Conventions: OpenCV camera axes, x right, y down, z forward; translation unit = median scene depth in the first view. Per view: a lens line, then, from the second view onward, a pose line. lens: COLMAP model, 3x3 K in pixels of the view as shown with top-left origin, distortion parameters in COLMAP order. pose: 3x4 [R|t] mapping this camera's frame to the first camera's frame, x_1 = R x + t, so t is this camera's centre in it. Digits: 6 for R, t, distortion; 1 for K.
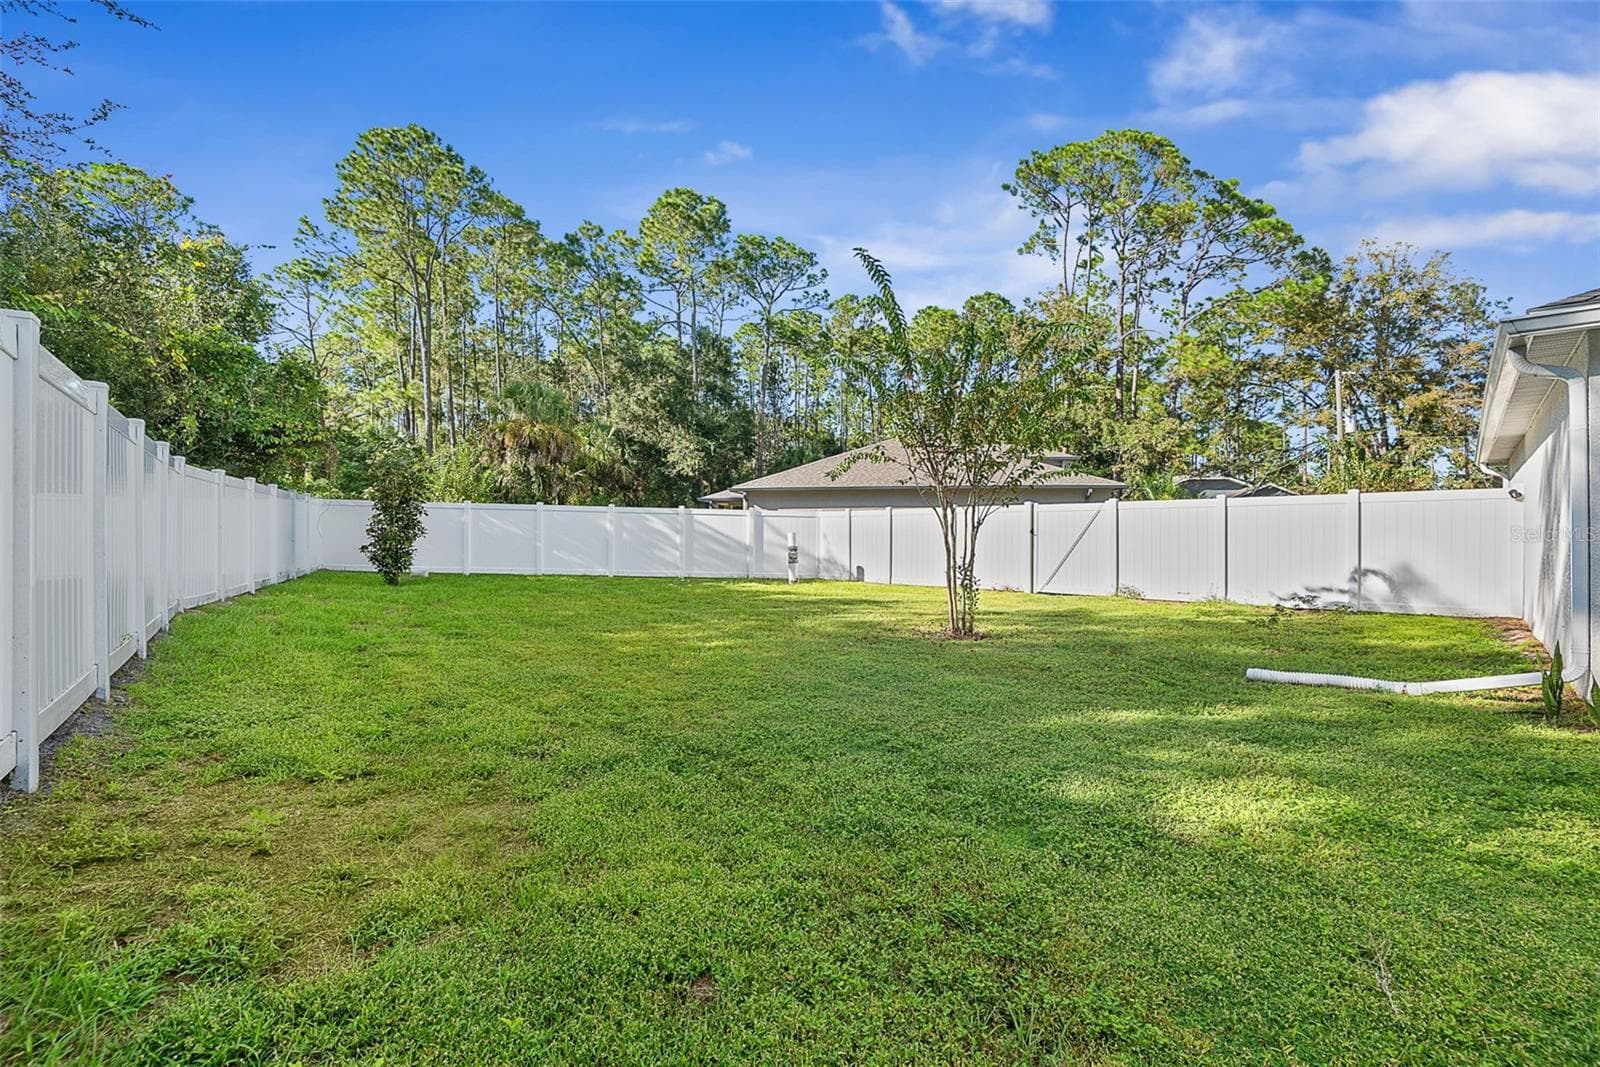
lens RADIAL K [[719.5, 0, 803.0], [0, 719.5, 529.2], [0, 0, 1]] dist [-0.002433, -0.001377]
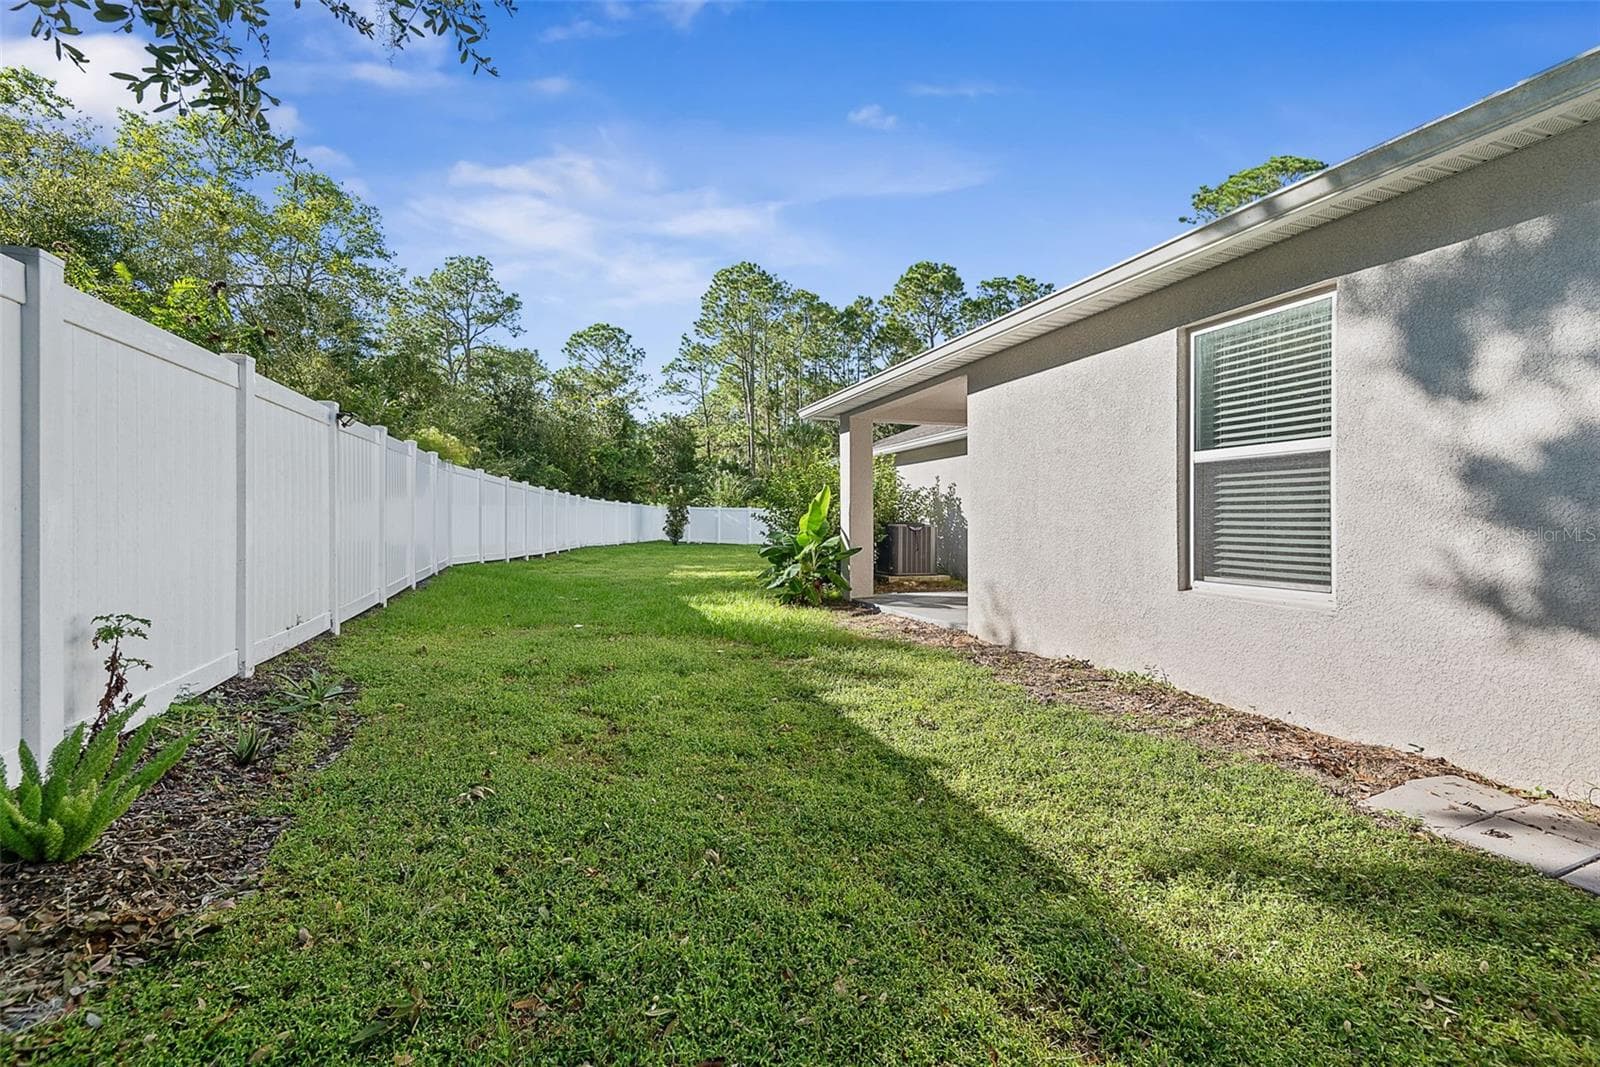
lens RADIAL K [[719.5, 0, 799.6], [0, 719.5, 520.5], [0, 0, 1]] dist [-0.002433, -0.001377]
pose [[0.862903, 0.007725, -0.505310, 0.841081], [-0.006811, 0.999970, 0.003656, -0.010939], [0.505323, 0.000287, 0.862930, -0.683619]]
